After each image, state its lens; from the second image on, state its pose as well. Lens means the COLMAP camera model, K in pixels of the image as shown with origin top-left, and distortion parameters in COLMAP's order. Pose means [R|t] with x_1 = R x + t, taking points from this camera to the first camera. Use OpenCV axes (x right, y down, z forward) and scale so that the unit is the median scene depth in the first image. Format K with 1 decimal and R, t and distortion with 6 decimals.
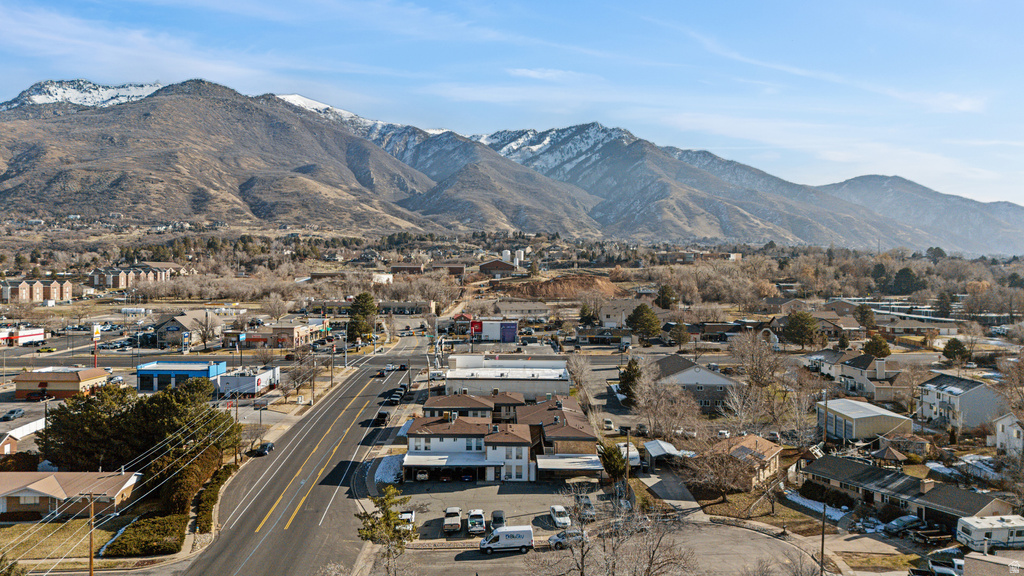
lens RADIAL K [[738.4, 0, 512.0], [0, 738.4, 288.0], [0, 0, 1]] dist [0.090016, -0.090086]
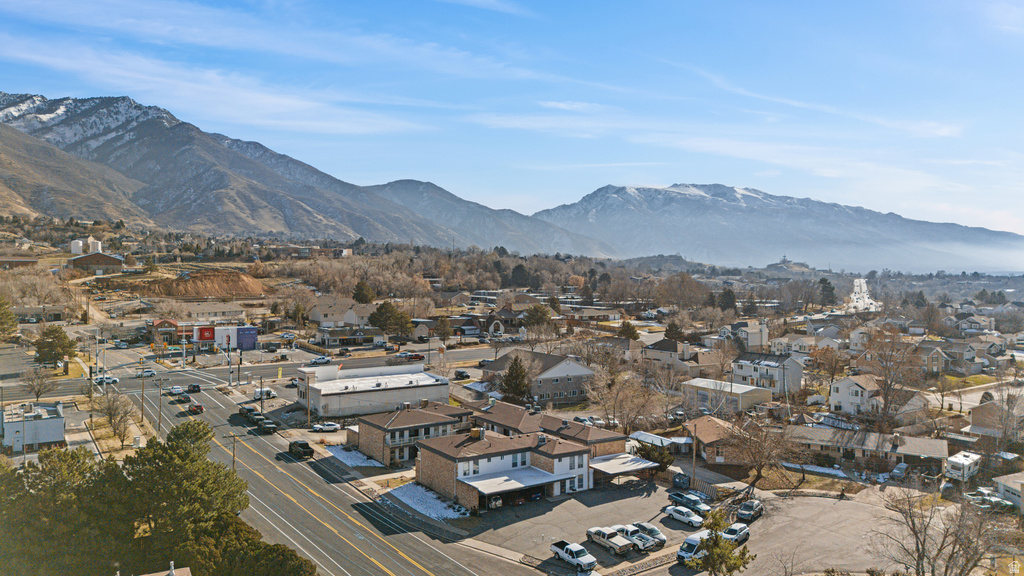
lens RADIAL K [[738.4, 0, 512.0], [0, 738.4, 288.0], [0, 0, 1]] dist [0.090016, -0.090086]
pose [[0.833834, -0.015336, 0.551802, -0.119573], [0.011327, 0.999879, 0.010674, -0.002598], [-0.551899, -0.002650, 0.833907, 0.050572]]
